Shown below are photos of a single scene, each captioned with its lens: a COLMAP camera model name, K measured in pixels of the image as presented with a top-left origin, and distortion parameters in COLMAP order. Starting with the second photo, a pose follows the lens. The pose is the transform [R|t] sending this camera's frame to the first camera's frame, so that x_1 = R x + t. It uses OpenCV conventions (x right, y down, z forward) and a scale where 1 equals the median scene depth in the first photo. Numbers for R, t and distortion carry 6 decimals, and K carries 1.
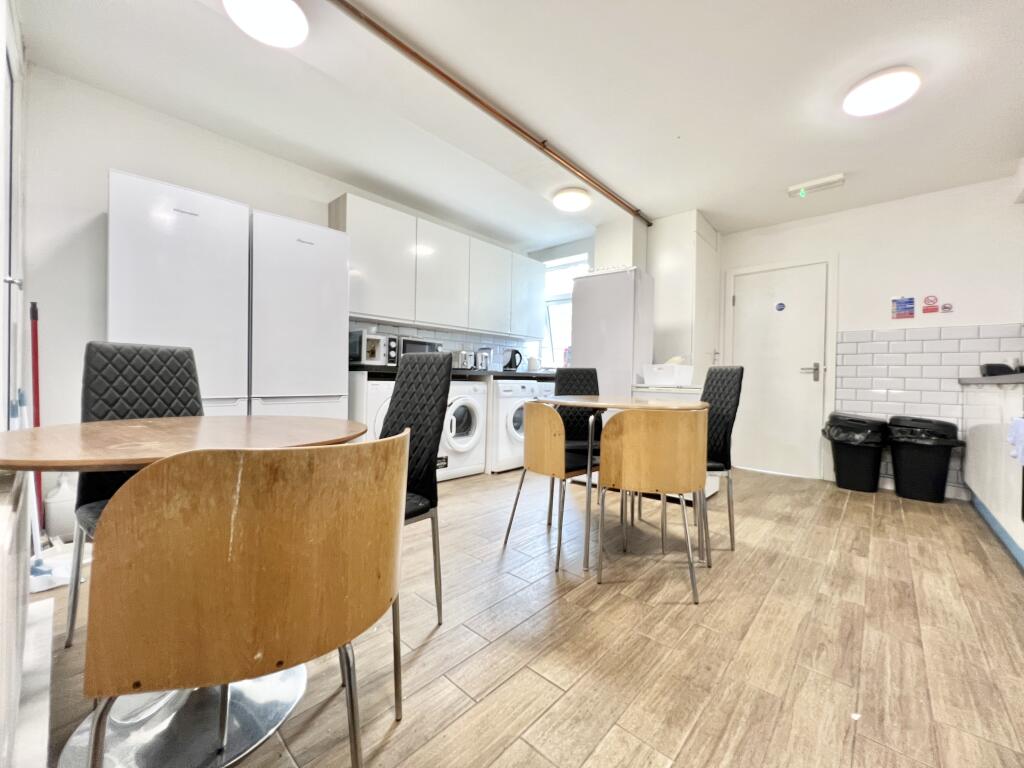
lens RADIAL K [[408.5, 0, 514.1], [0, 408.5, 384.3], [0, 0, 1]] dist [0.000883, -0.000109]
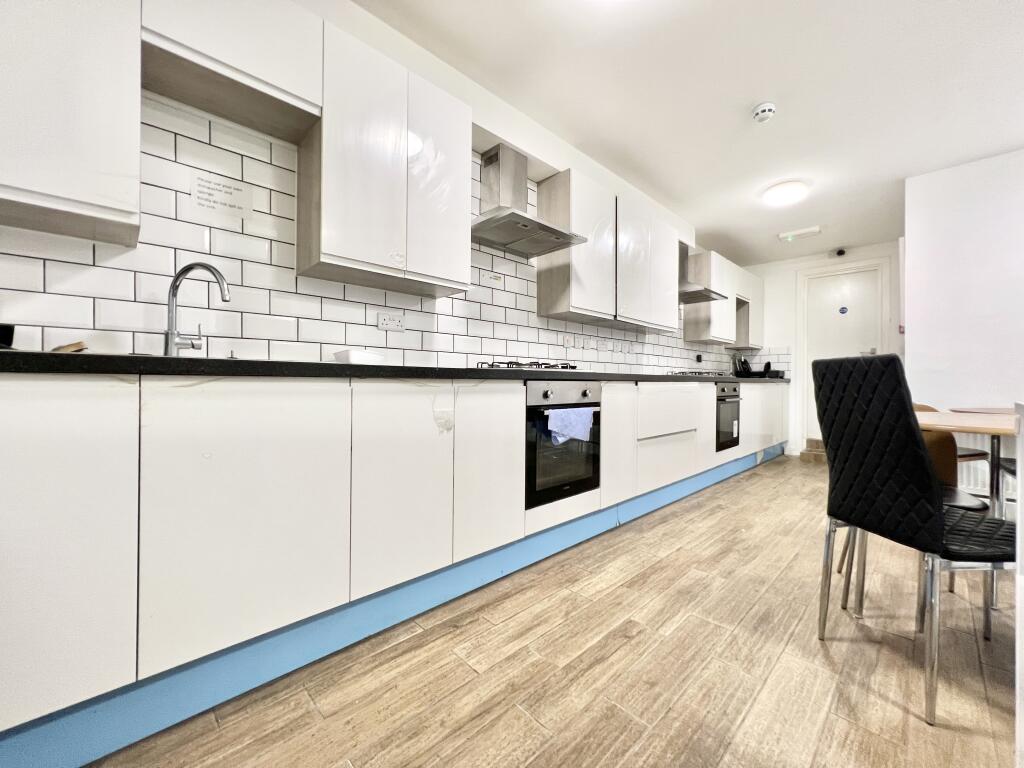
lens RADIAL K [[408.5, 0, 513.4], [0, 408.5, 380.6], [0, 0, 1]] dist [0.000883, -0.000109]
pose [[-0.997614, -0.023624, 0.064867, 1.093403], [-0.023169, 0.999701, 0.007767, -0.007010], [-0.065031, 0.006245, -0.997864, 1.847576]]
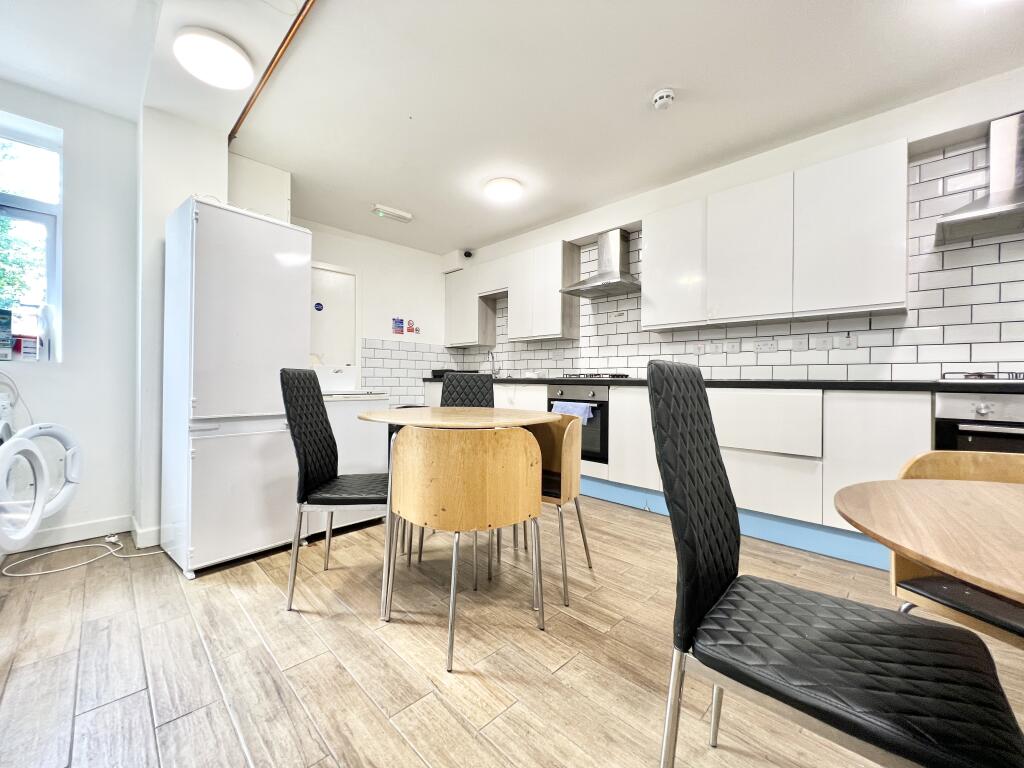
lens RADIAL K [[408.5, 0, 515.5], [0, 408.5, 380.1], [0, 0, 1]] dist [0.000883, -0.000109]
pose [[0.040562, -0.016574, 0.999040, -0.665051], [0.001903, 0.999862, 0.016511, -0.050607], [-0.999175, 0.001231, 0.040588, 0.968241]]
